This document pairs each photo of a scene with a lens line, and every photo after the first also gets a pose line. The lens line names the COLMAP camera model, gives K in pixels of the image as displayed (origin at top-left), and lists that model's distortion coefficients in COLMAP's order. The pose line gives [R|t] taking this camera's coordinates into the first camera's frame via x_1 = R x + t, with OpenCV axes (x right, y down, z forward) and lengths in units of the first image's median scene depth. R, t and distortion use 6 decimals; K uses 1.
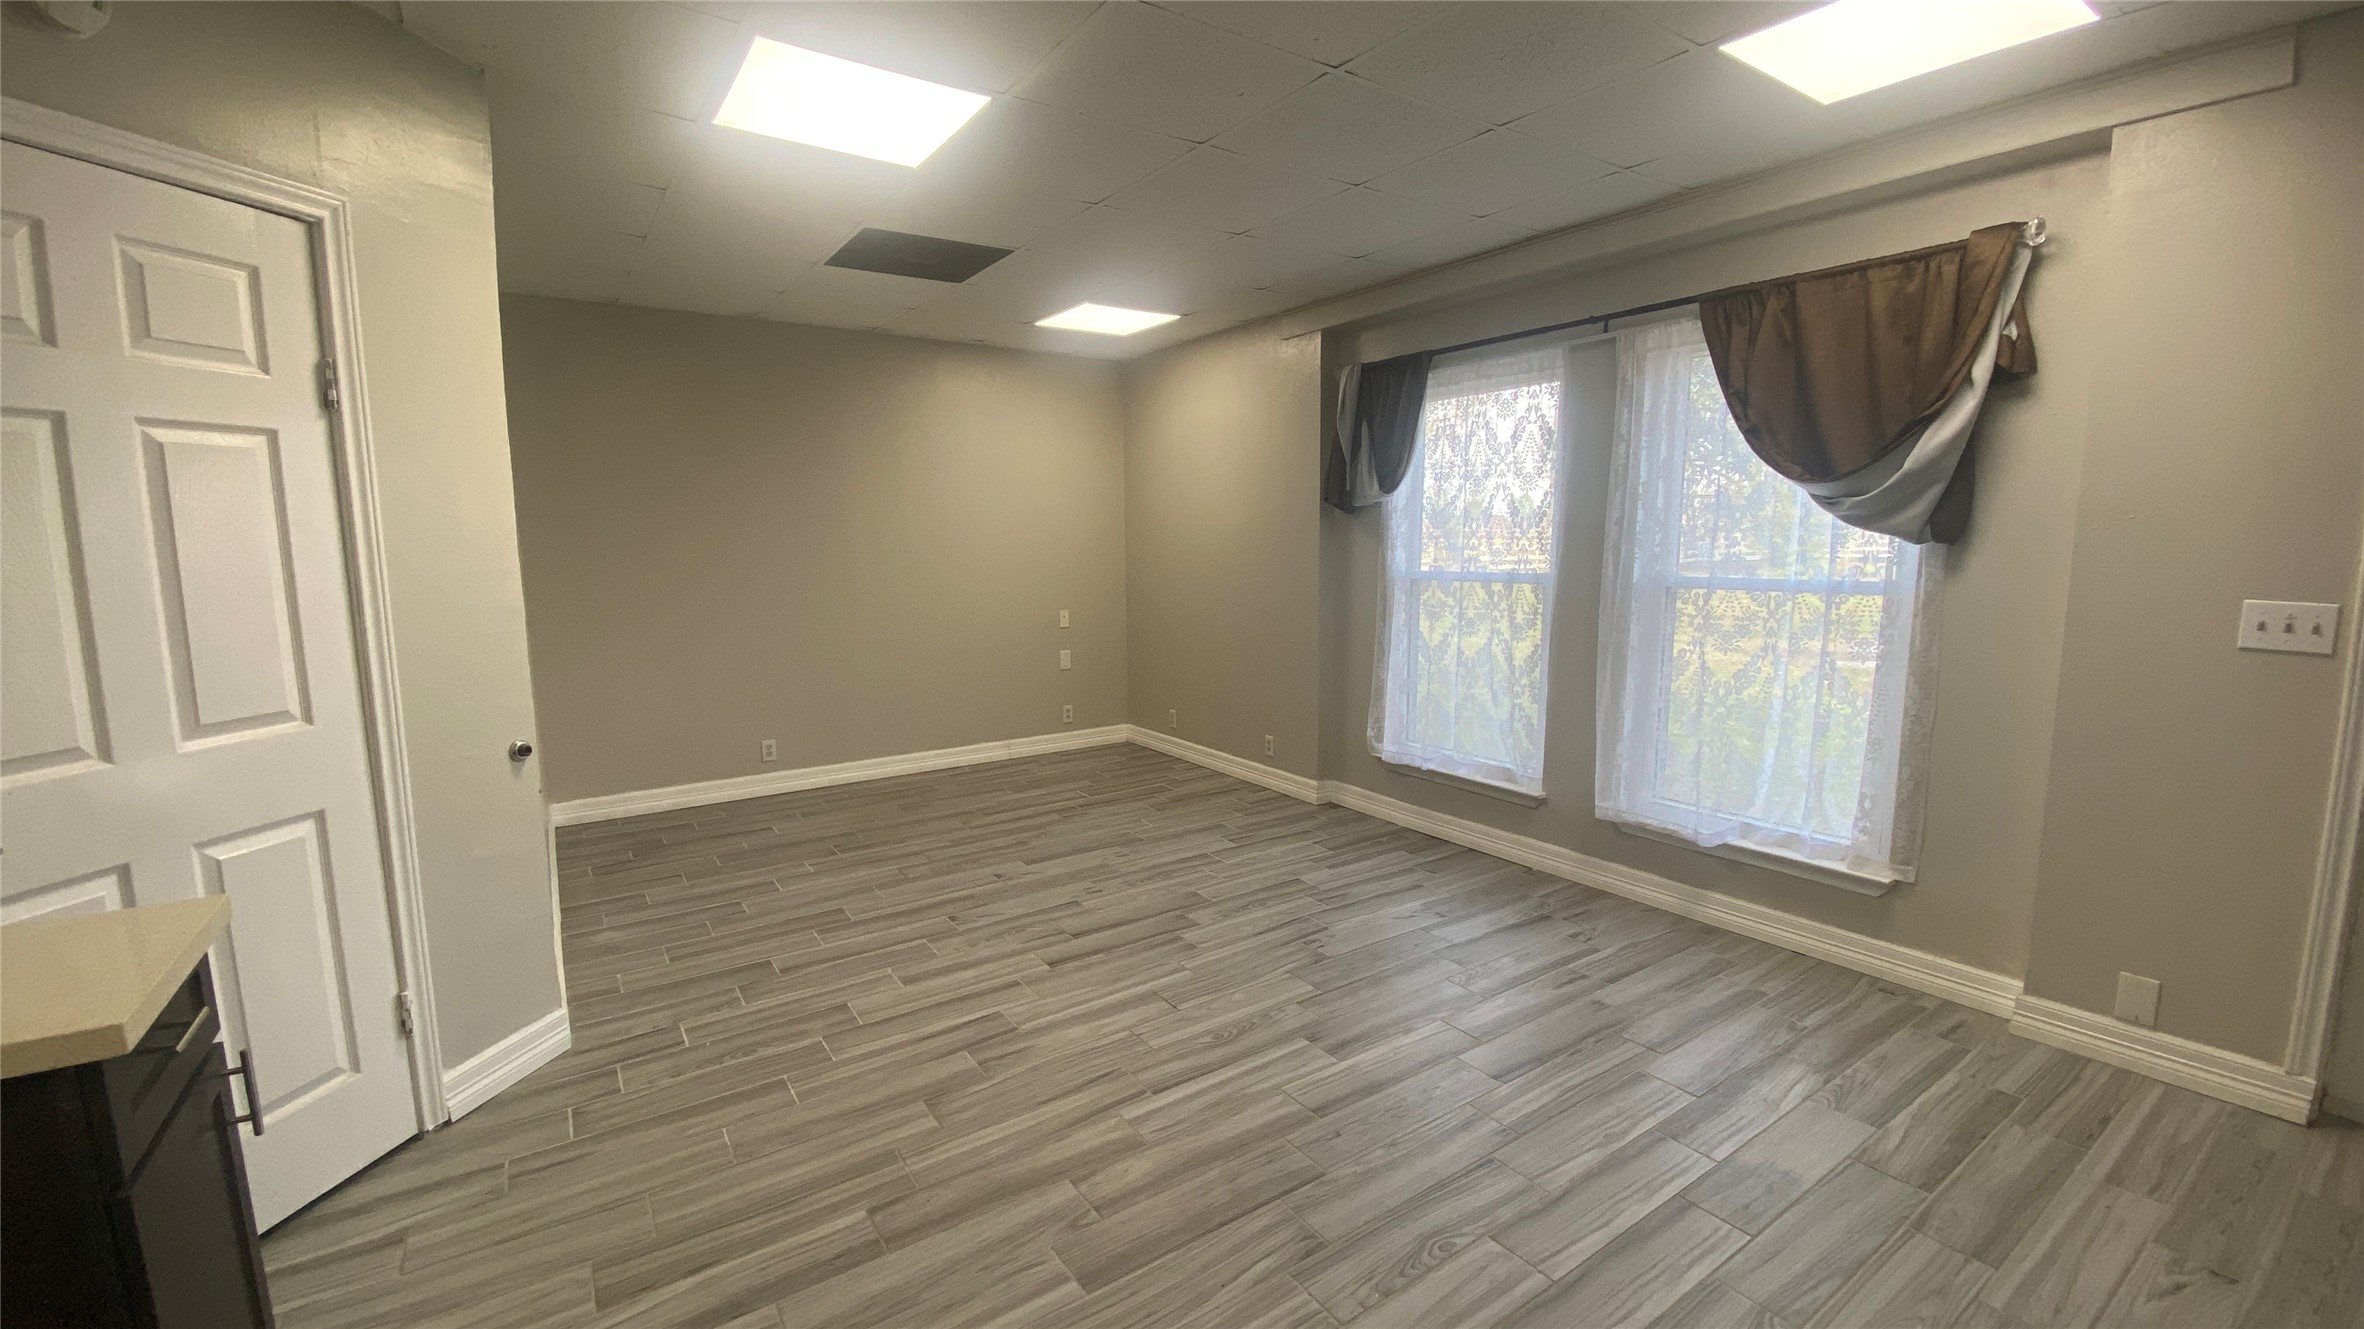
lens RADIAL K [[965.0, 0, 1176.8], [0, 965.0, 664.1], [0, 0, 1]] dist [0.034138, -0.026021]
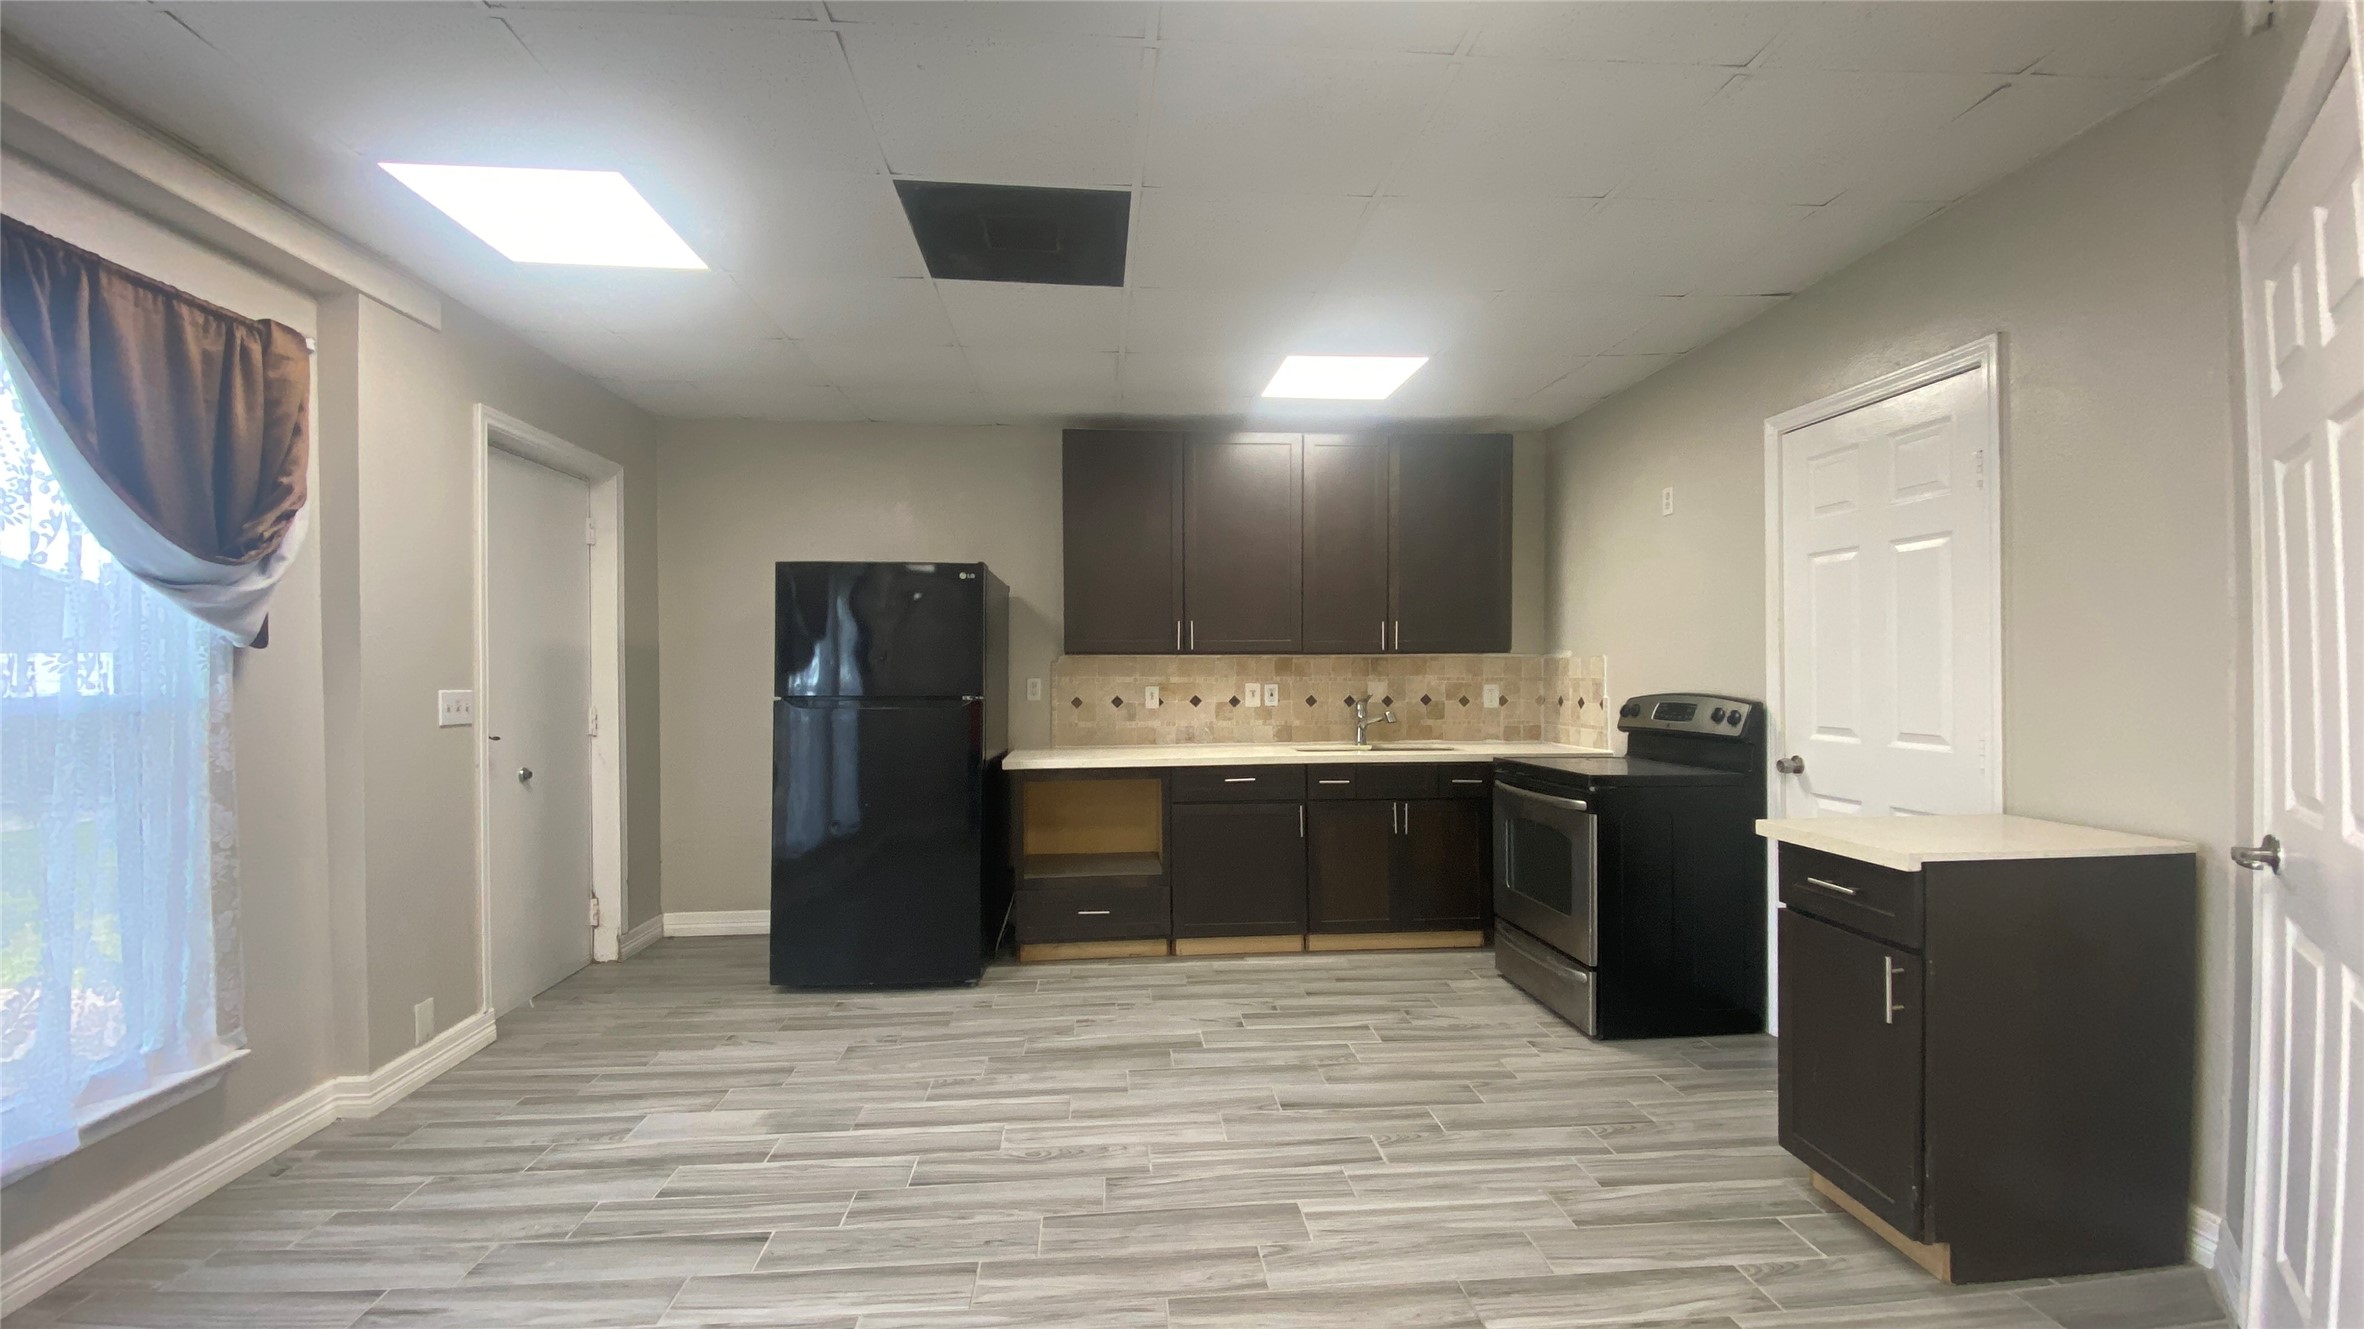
lens RADIAL K [[965.0, 0, 1176.8], [0, 965.0, 664.1], [0, 0, 1]] dist [0.034138, -0.026021]
pose [[-0.868073, 0.019239, 0.496064, -0.377527], [0.081010, 0.991344, 0.103314, -0.126236], [-0.489783, 0.129870, -0.862118, 1.307388]]
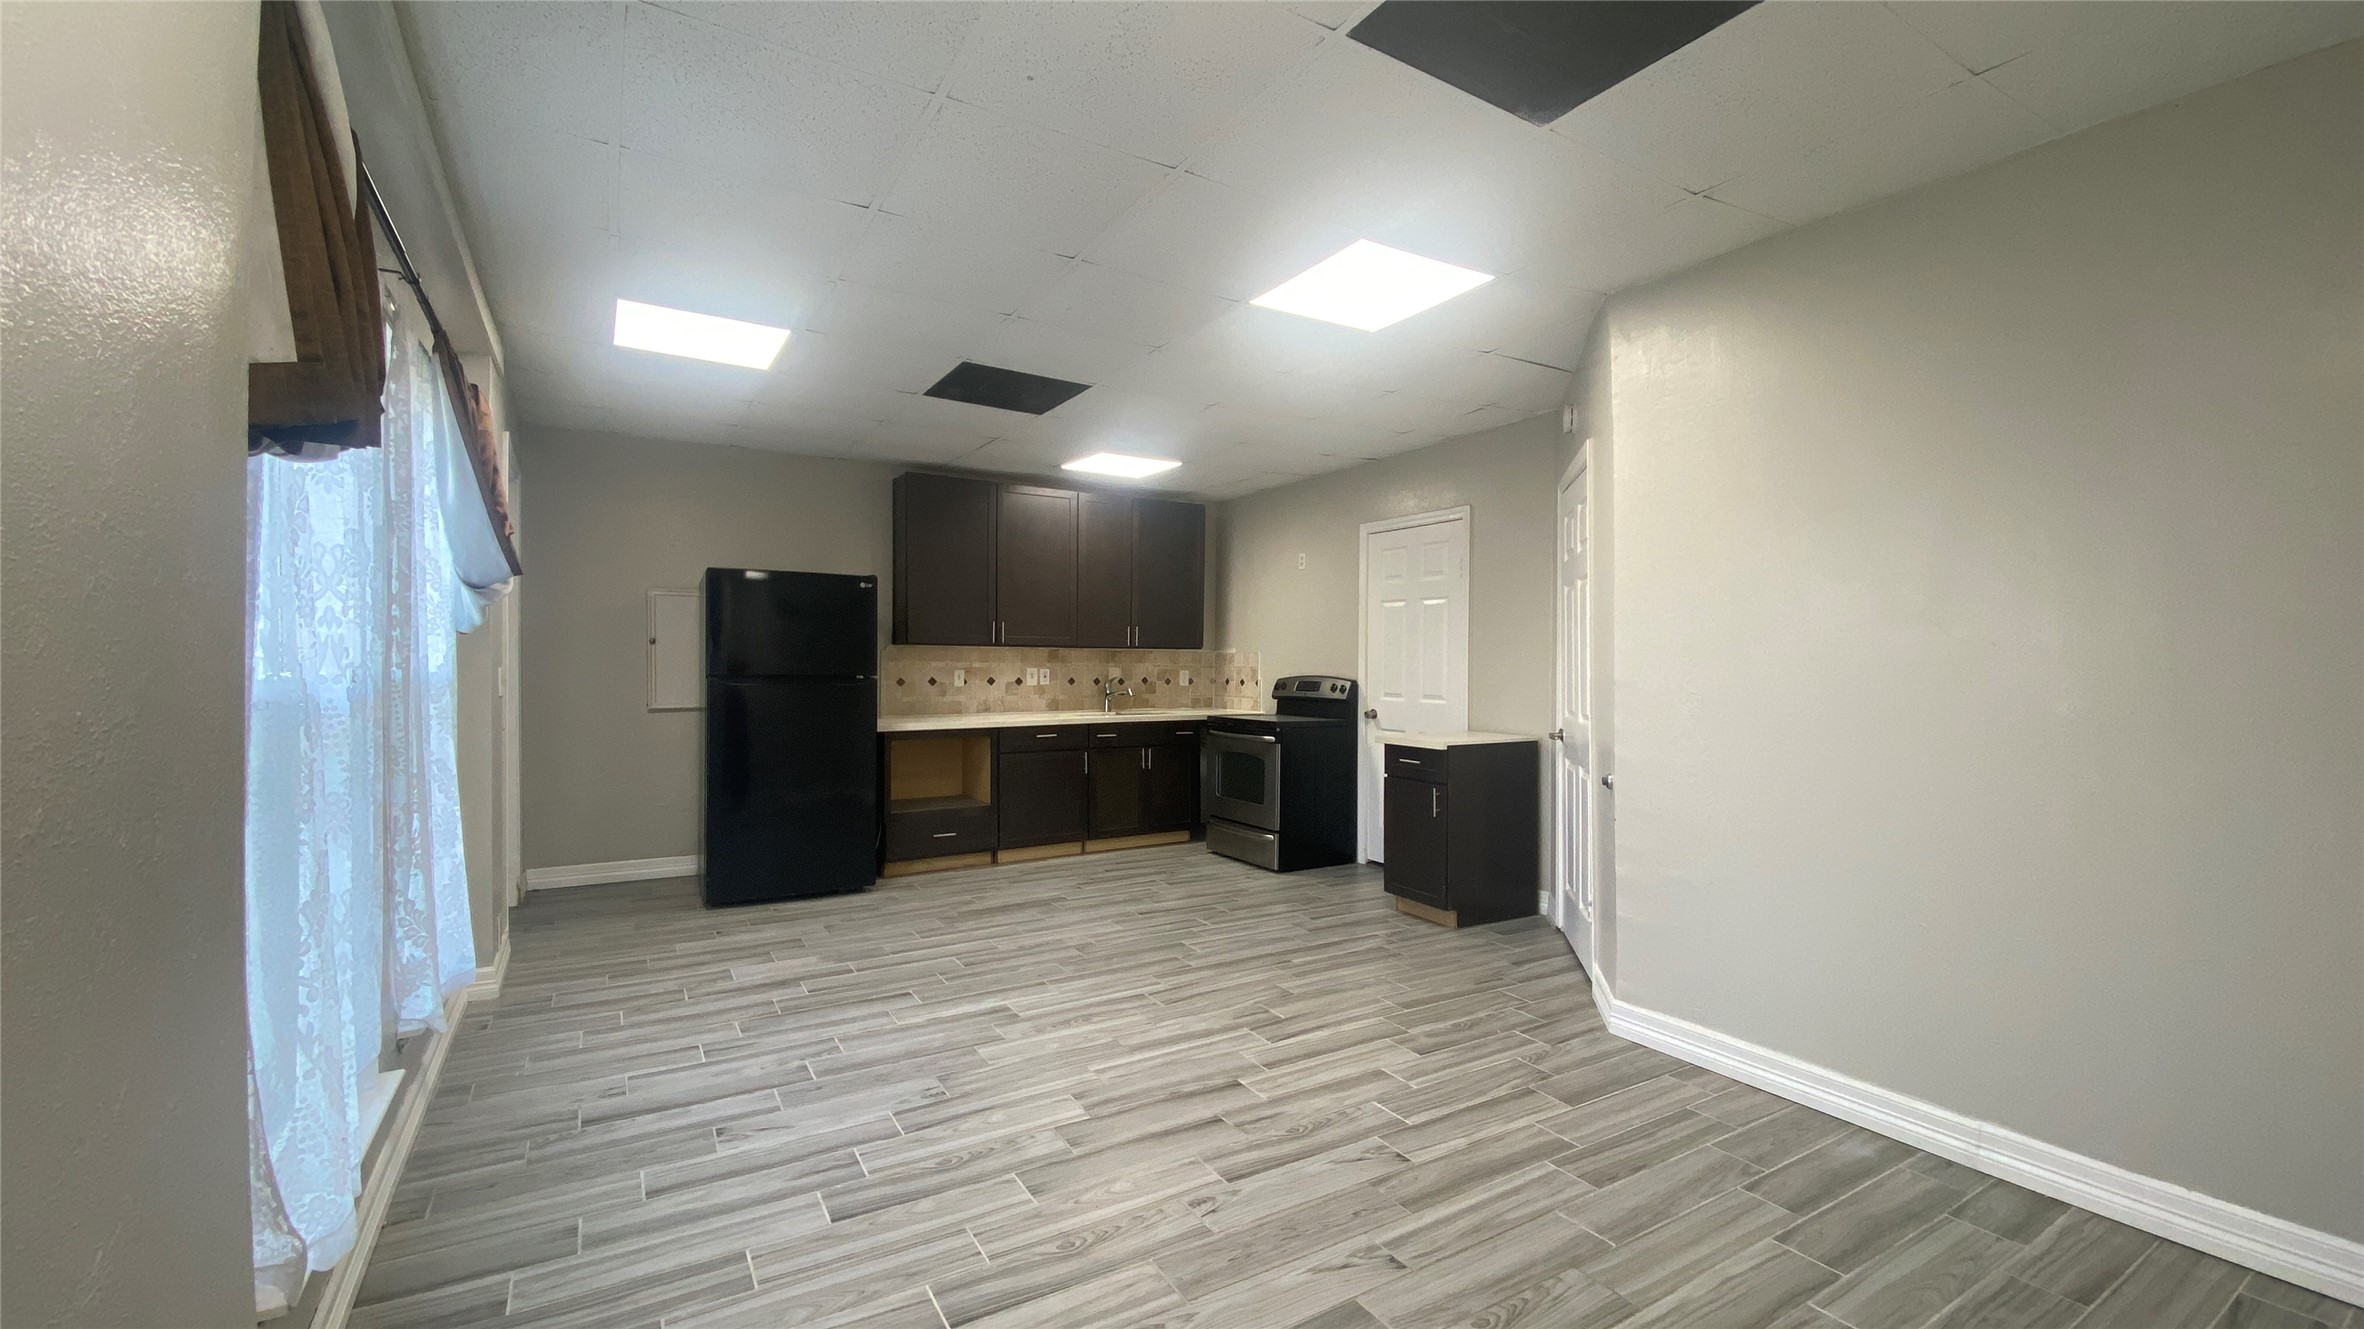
lens RADIAL K [[965.0, 0, 1176.8], [0, 965.0, 664.1], [0, 0, 1]] dist [0.034138, -0.026021]
pose [[-0.998355, 0.004156, 0.057183, -0.139207], [0.011953, 0.990540, 0.136704, -0.228252], [-0.056074, 0.137163, -0.988960, 2.046447]]
